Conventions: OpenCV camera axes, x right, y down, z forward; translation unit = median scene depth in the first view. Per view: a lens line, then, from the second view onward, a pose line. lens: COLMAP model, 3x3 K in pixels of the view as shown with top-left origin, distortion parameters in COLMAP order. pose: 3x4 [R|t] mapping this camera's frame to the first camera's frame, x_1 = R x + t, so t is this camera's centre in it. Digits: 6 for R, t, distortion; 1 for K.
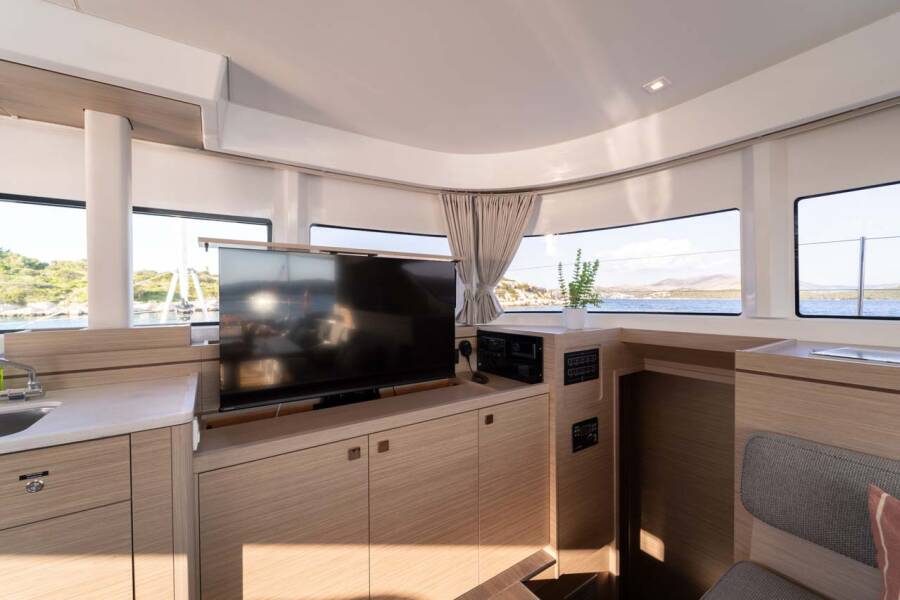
lens RADIAL K [[346.2, 0, 450.0], [0, 346.2, 300.0], [0, 0, 1]] dist [-0.000501, -0.000049]
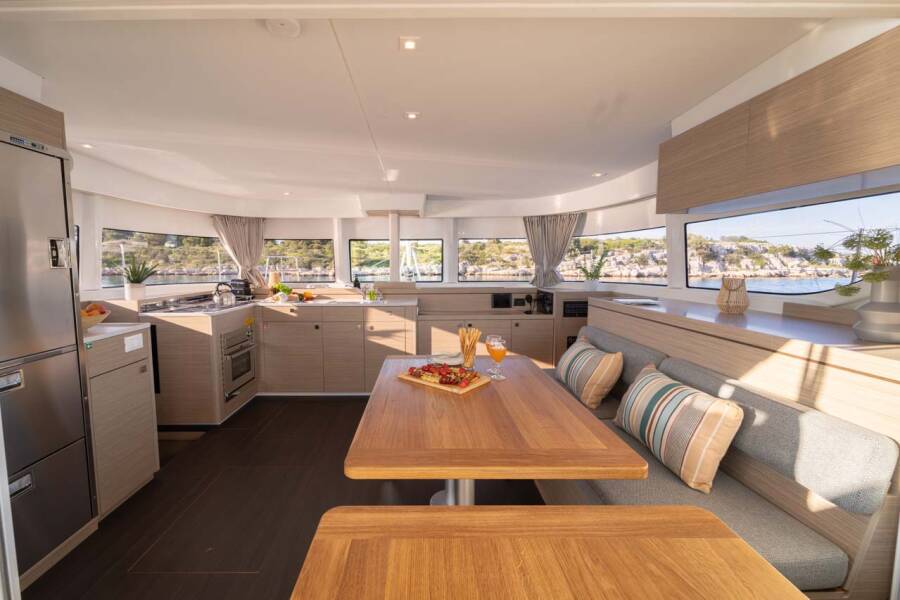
lens RADIAL K [[397.2, 0, 450.0], [0, 397.2, 300.0], [0, 0, 1]] dist [-0.001113, -0.000378]
pose [[0.870518, 0.051025, -0.489485, 0.108594], [-0.008682, 0.996048, 0.088390, -0.007050], [0.492061, -0.072695, 0.867520, -0.167677]]
